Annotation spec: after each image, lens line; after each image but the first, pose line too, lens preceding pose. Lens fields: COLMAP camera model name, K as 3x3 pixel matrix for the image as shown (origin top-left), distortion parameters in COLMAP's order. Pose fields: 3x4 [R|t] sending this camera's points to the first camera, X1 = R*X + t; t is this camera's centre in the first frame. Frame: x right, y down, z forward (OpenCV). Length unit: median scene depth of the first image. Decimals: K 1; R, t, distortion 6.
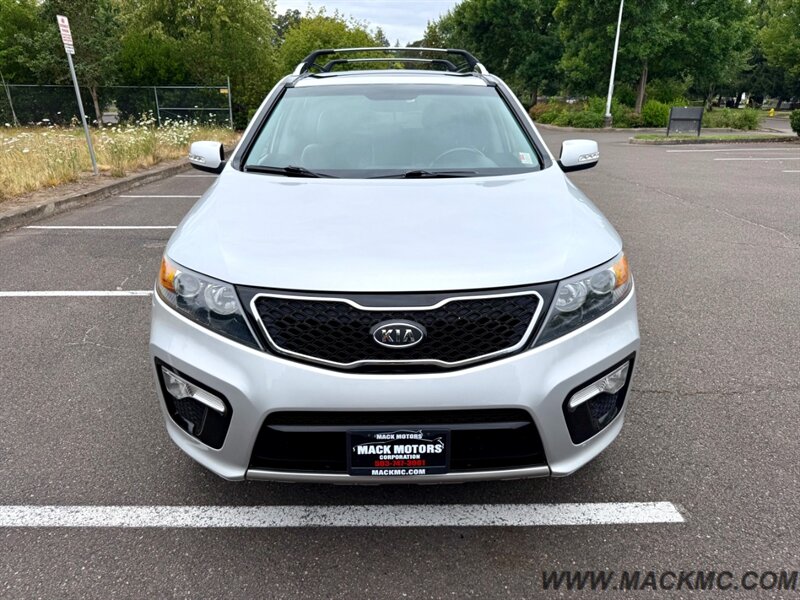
lens RADIAL K [[569.5, 0, 400.0], [0, 569.5, 302.5], [0, 0, 1]] dist [0.010861, -0.023979]
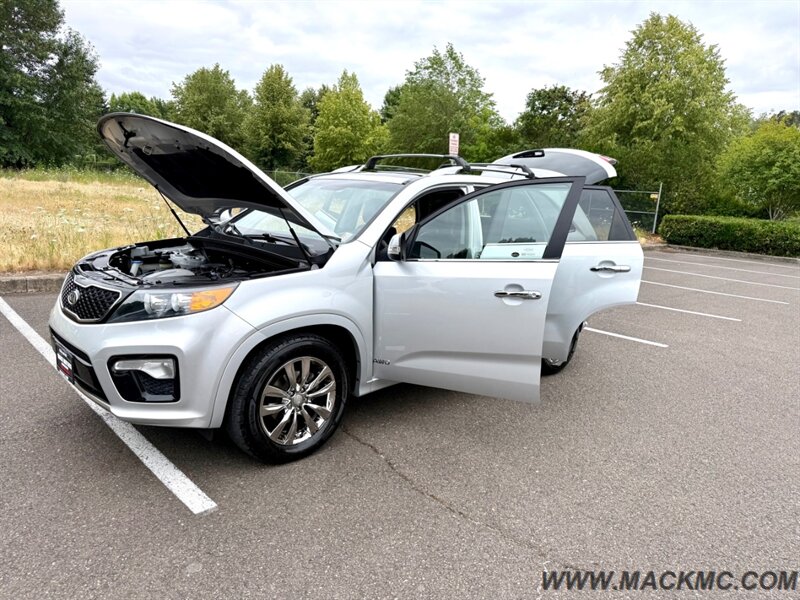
lens RADIAL K [[569.5, 0, 388.0], [0, 569.5, 300.7], [0, 0, 1]] dist [0.010861, -0.023979]
pose [[0.666494, 0.175965, -0.724446, 1.514363], [-0.297834, 0.953677, -0.042365, -0.120534], [0.683432, 0.244001, 0.688029, 0.310015]]
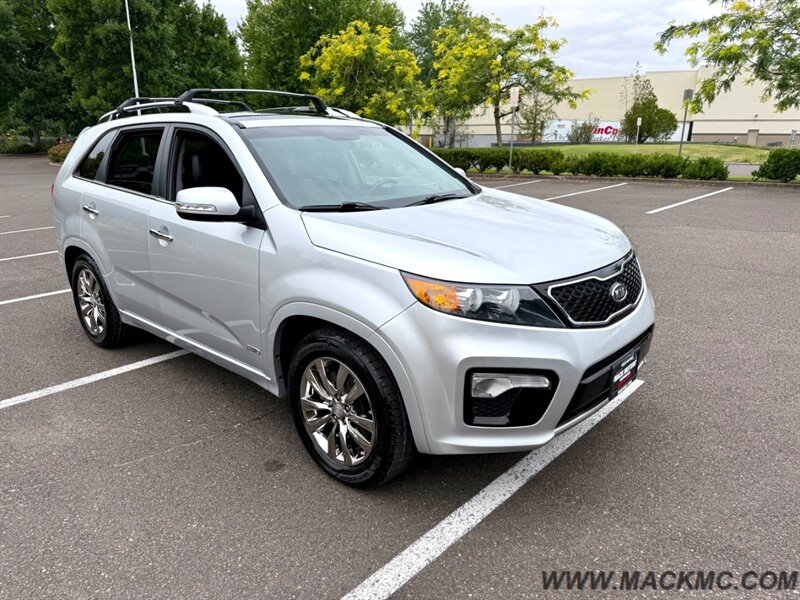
lens RADIAL K [[569.5, 0, 401.6], [0, 569.5, 300.0], [0, 0, 1]] dist [0.010861, -0.023979]
pose [[0.678320, -0.207744, 0.704787, -1.079999], [0.253803, 0.966404, 0.040587, -0.096311], [-0.689541, 0.151346, 0.708257, 0.250028]]
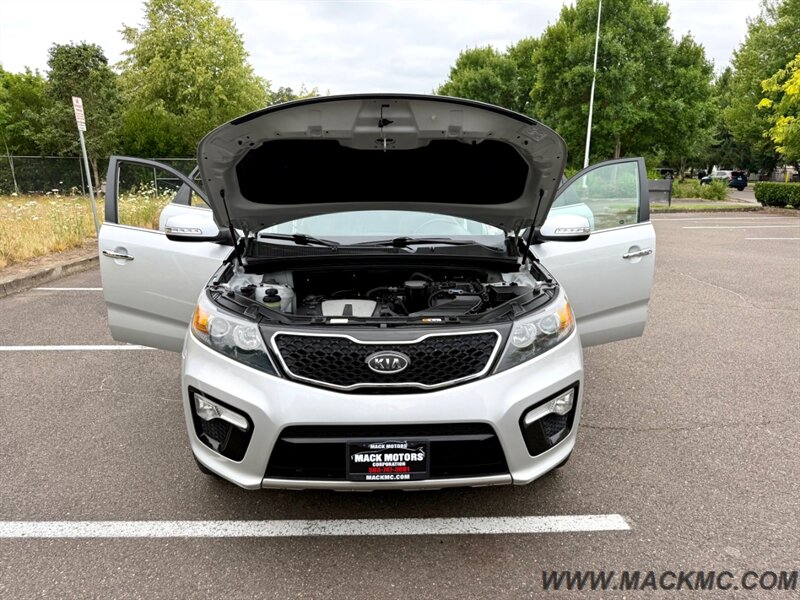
lens RADIAL K [[569.5, 0, 396.7], [0, 569.5, 300.1], [0, 0, 1]] dist [0.010861, -0.023979]
pose [[0.999863, 0.000164, 0.016523, -0.003240], [0.001782, 0.993048, -0.117696, 0.049367], [-0.016428, 0.117709, 0.992912, -0.208911]]
